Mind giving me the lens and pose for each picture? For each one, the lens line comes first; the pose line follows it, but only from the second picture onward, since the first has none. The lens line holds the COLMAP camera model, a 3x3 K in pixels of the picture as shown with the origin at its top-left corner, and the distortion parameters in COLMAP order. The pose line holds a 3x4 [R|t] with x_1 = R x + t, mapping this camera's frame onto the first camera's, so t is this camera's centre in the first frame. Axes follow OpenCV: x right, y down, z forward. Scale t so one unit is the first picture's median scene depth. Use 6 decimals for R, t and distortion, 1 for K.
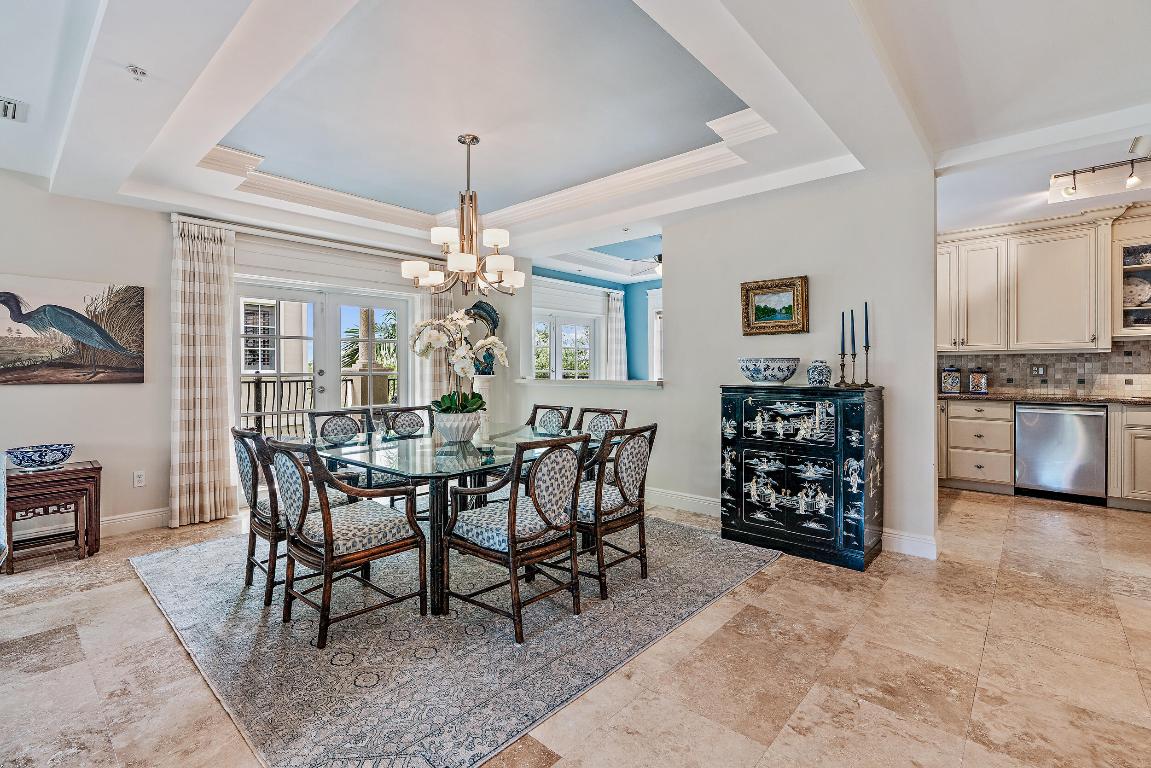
lens RADIAL K [[522.1, 0, 575.4], [0, 522.1, 375.3], [0, 0, 1]] dist [-0.003488, 0.000326]
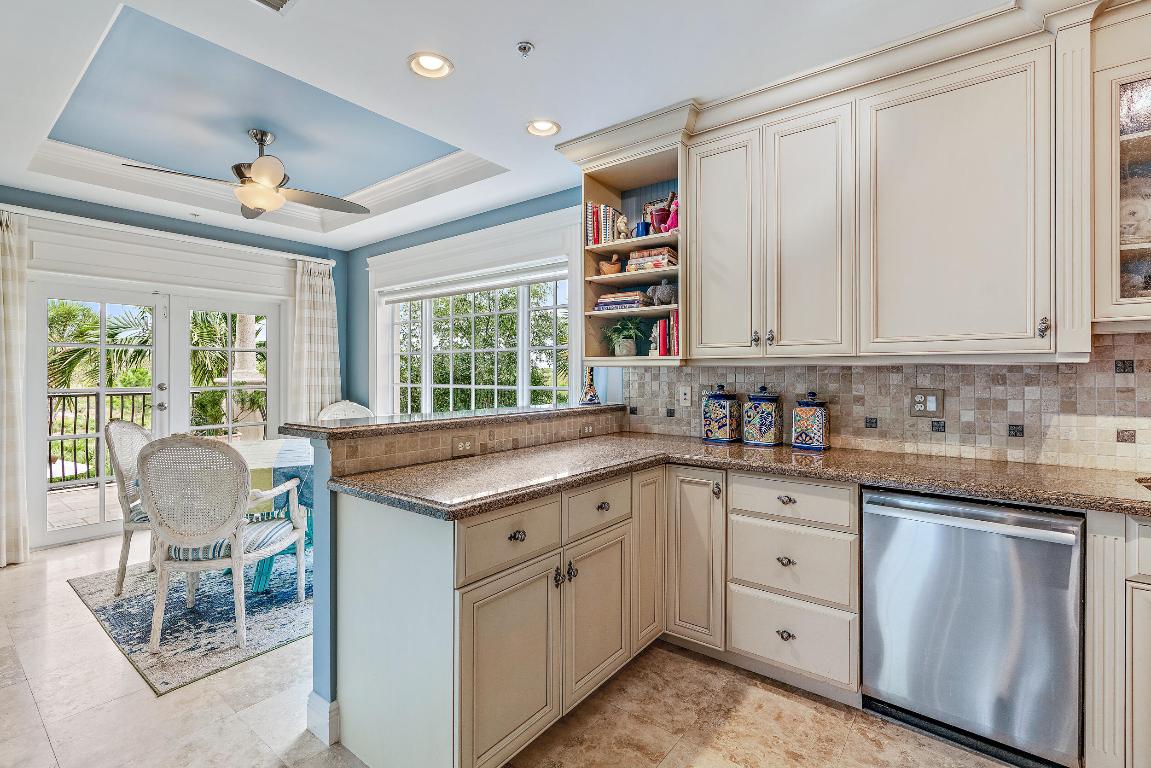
lens RADIAL K [[522.1, 0, 575.8], [0, 522.1, 377.6], [0, 0, 1]] dist [-0.003488, 0.000326]
pose [[0.997719, 0.005819, 0.067257, 0.555756], [-0.005247, 0.999949, -0.008675, -0.024882], [-0.067304, 0.008302, 0.997698, 0.570513]]
